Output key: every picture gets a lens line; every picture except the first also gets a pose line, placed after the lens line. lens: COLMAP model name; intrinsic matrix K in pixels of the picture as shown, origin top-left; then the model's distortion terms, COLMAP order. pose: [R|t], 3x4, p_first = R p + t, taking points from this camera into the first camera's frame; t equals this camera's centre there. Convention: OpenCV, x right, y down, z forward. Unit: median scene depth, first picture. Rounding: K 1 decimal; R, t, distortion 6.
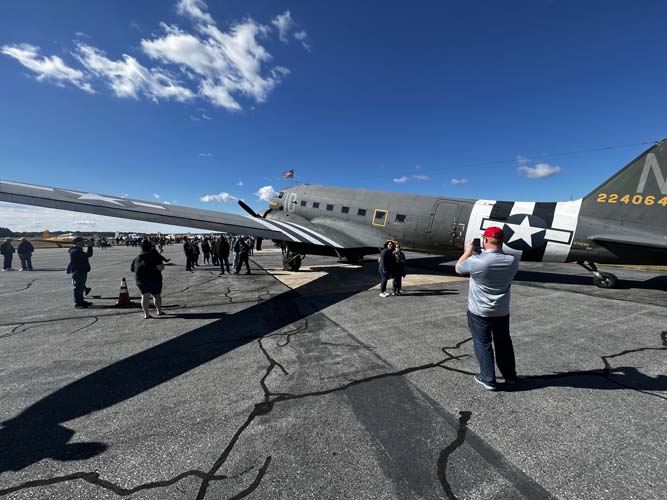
lens RADIAL K [[264.0, 0, 328.2], [0, 264.0, 248.4], [0, 0, 1]] dist [-0.008145, 0.000494]
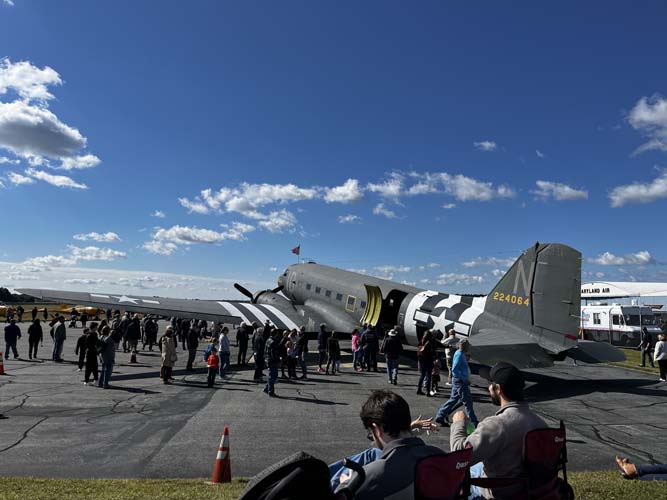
lens RADIAL K [[500.7, 0, 327.6], [0, 500.7, 250.3], [0, 0, 1]] dist [0.035068, -0.032246]
pose [[0.947772, -0.007575, -0.318859, 0.808162], [-0.043769, 0.987171, -0.153551, -0.018381], [0.315931, 0.159488, 0.935281, -0.978323]]
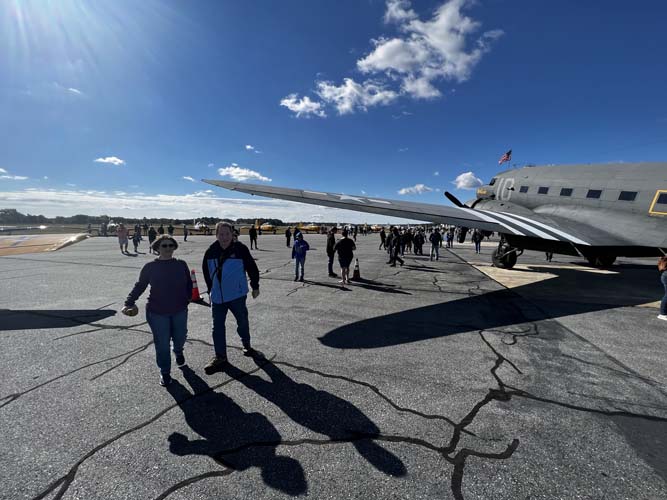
lens RADIAL K [[264.0, 0, 327.4], [0, 264.0, 245.3], [0, 0, 1]] dist [-0.008145, 0.000494]
pose [[0.766033, 0.057311, -0.640242, -0.036894], [-0.043249, 0.998356, 0.037621, 0.003087], [0.641345, -0.001129, 0.767252, -0.058618]]
